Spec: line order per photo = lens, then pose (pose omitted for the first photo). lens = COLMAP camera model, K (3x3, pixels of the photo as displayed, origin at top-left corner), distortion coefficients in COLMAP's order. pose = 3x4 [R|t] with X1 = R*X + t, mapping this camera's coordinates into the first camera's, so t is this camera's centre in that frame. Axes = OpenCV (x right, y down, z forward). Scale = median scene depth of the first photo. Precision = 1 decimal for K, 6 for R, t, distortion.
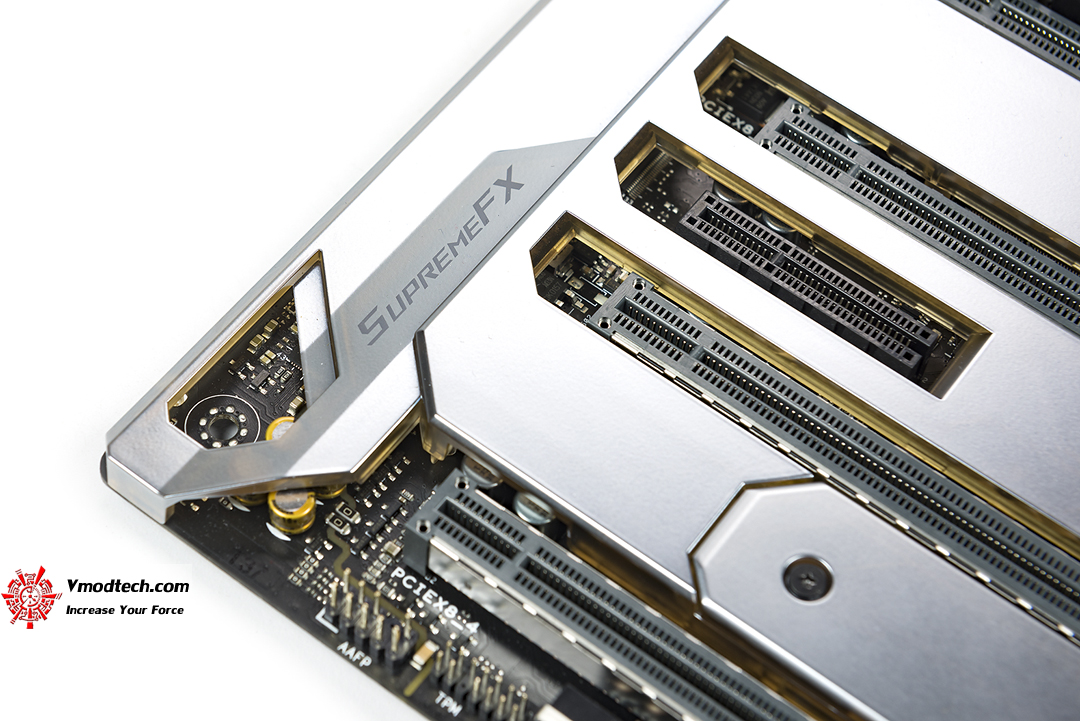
lens RADIAL K [[2247.6, 0, 540.0], [0, 2247.6, 360.5], [0, 0, 1]] dist [-0.037329, -0.100202]
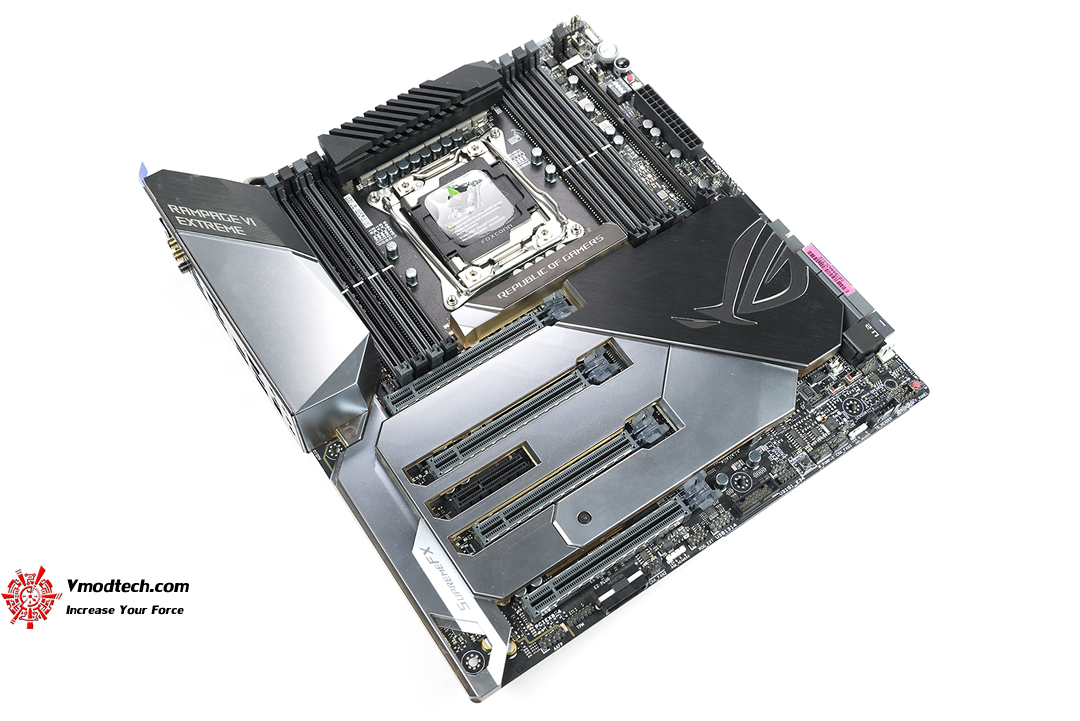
lens RADIAL K [[1126.8, 0, 507.8], [0, 1126.8, 358.4], [0, 0, 1]] dist [-0.018551, -0.011871]
pose [[0.337707, -0.861301, 0.379624, -0.379355], [0.811053, 0.470944, 0.346993, -0.732363], [-0.477647, 0.190714, 0.857602, -0.532946]]
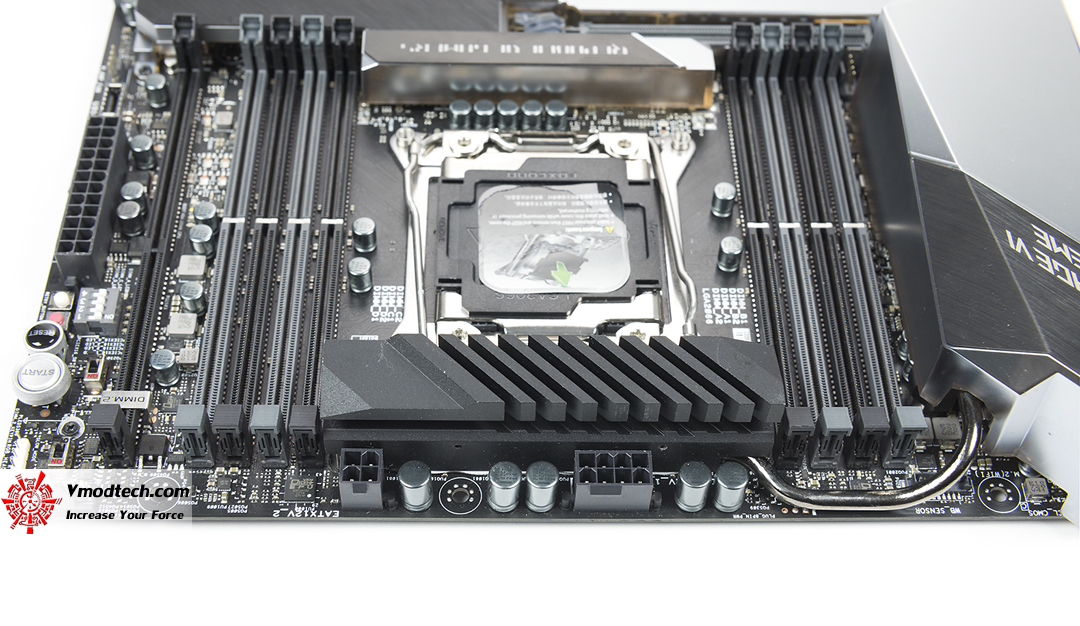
lens RADIAL K [[1509.1, 0, 540.0], [0, 1509.1, 313.0], [0, 0, 1]] dist [0.033499, -0.001845]
pose [[-0.791875, 0.420190, -0.443142, 1.264978], [-0.554301, -0.190019, 0.810335, -1.323132], [0.256289, 0.887318, 0.383383, 0.746577]]
